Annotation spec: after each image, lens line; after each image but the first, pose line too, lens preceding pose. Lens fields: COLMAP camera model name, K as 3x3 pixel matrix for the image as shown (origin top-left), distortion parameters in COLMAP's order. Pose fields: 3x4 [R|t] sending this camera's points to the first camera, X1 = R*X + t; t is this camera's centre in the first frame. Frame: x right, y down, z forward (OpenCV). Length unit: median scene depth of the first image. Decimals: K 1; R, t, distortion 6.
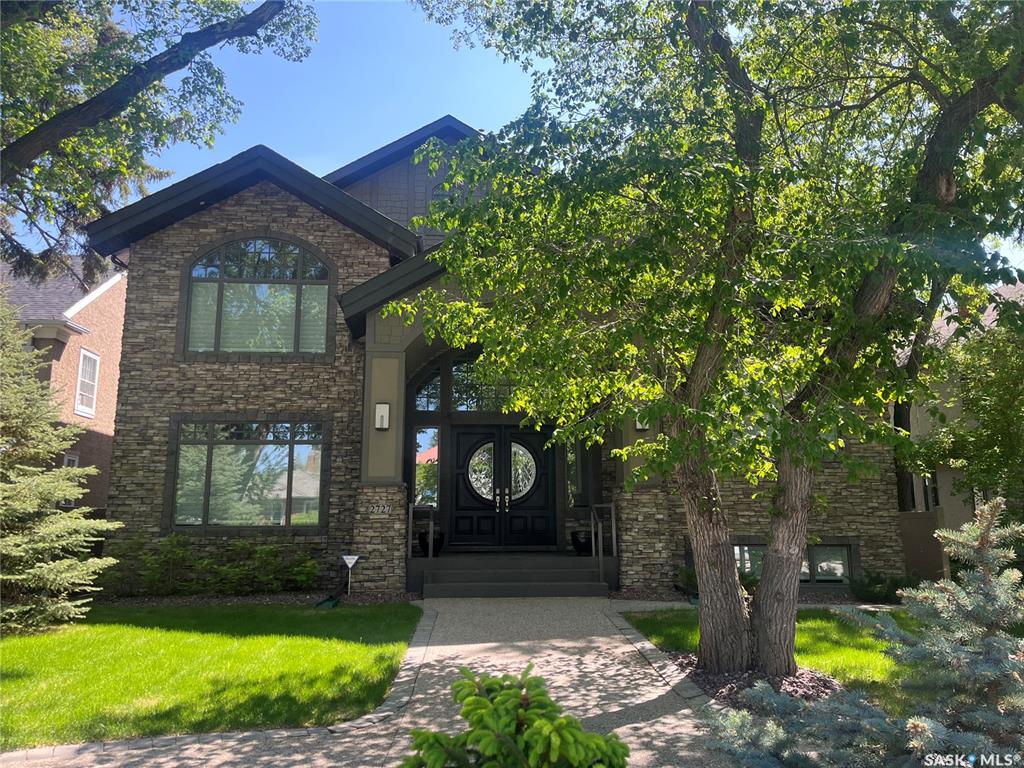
lens RADIAL K [[772.0, 0, 510.9], [0, 772.0, 369.8], [0, 0, 1]] dist [0.069690, -0.095866]
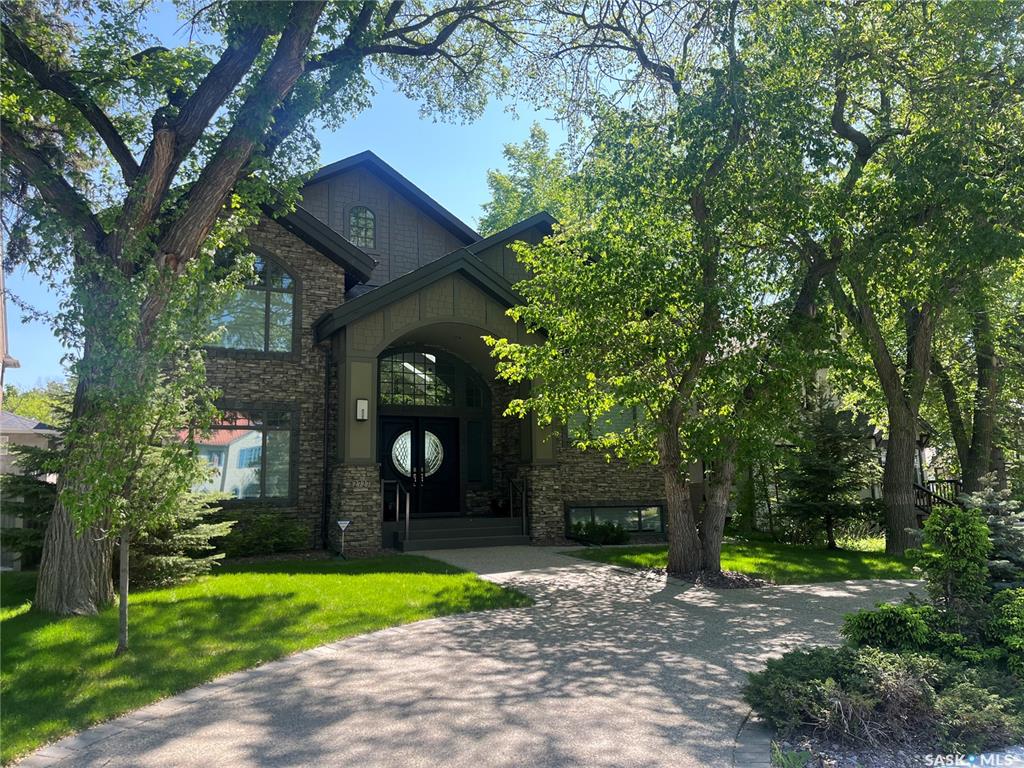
lens RADIAL K [[772.0, 0, 510.9], [0, 772.0, 369.8], [0, 0, 1]] dist [0.069690, -0.095866]
pose [[0.918296, 0.049329, 0.392810, -0.407406], [-0.060128, 0.998074, 0.015228, -0.034455], [-0.391302, -0.037603, 0.919494, -0.217521]]
